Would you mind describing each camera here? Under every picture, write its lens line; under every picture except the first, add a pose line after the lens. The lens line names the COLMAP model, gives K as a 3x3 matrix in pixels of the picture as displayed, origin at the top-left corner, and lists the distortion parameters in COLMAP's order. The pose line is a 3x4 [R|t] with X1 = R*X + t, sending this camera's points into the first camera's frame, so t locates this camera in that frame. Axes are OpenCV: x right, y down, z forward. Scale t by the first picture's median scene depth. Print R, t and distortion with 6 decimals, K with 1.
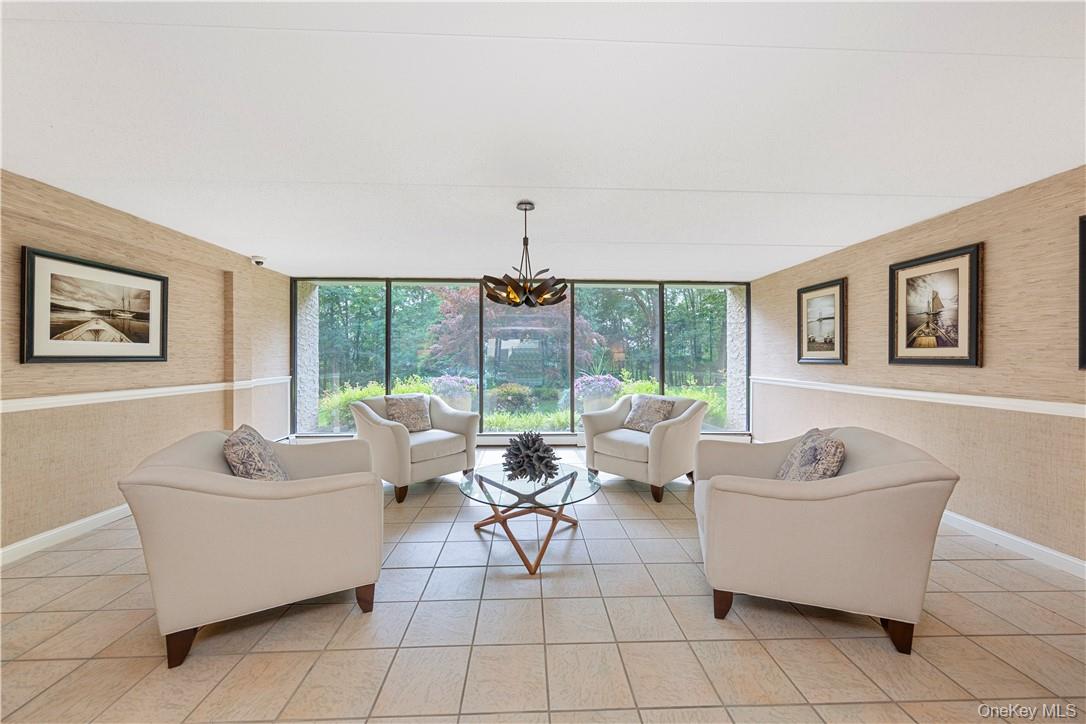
lens RADIAL K [[392.4, 0, 544.5], [0, 392.4, 359.5], [0, 0, 1]] dist [0.002961, 0.000326]
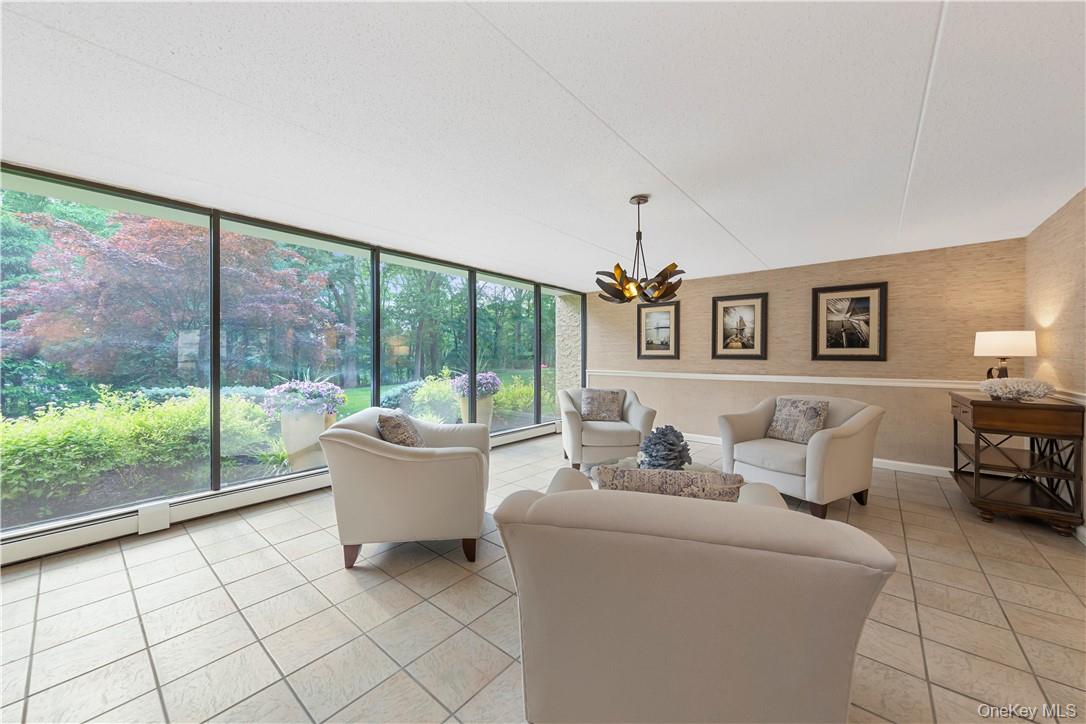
lens RADIAL K [[392.4, 0, 550.6], [0, 392.4, 359.7], [0, 0, 1]] dist [0.002961, 0.000326]
pose [[0.673225, -0.004685, 0.739423, -0.791588], [0.000401, 0.999982, 0.005971, 0.006358], [-0.739438, -0.003723, 0.673214, 0.423565]]
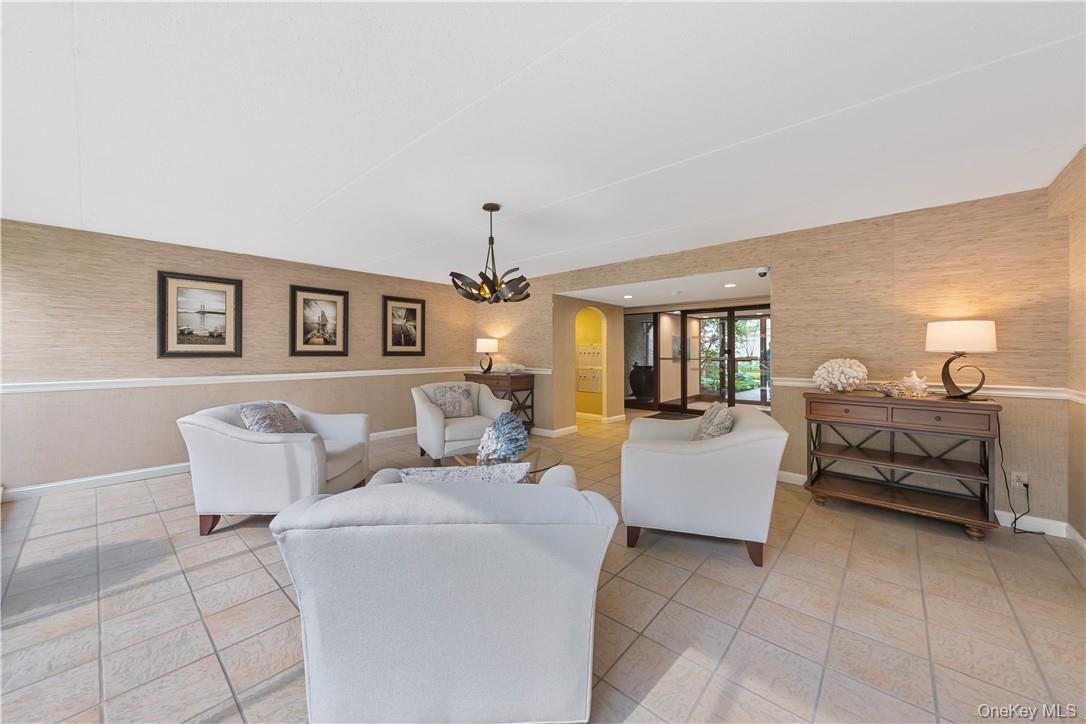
lens RADIAL K [[392.4, 0, 535.4], [0, 392.4, 348.6], [0, 0, 1]] dist [0.002961, 0.000326]
pose [[-0.709314, 0.007721, 0.704850, -0.751301], [0.004839, 0.999970, -0.006084, -0.001146], [-0.704876, -0.000905, -0.709330, 1.434245]]
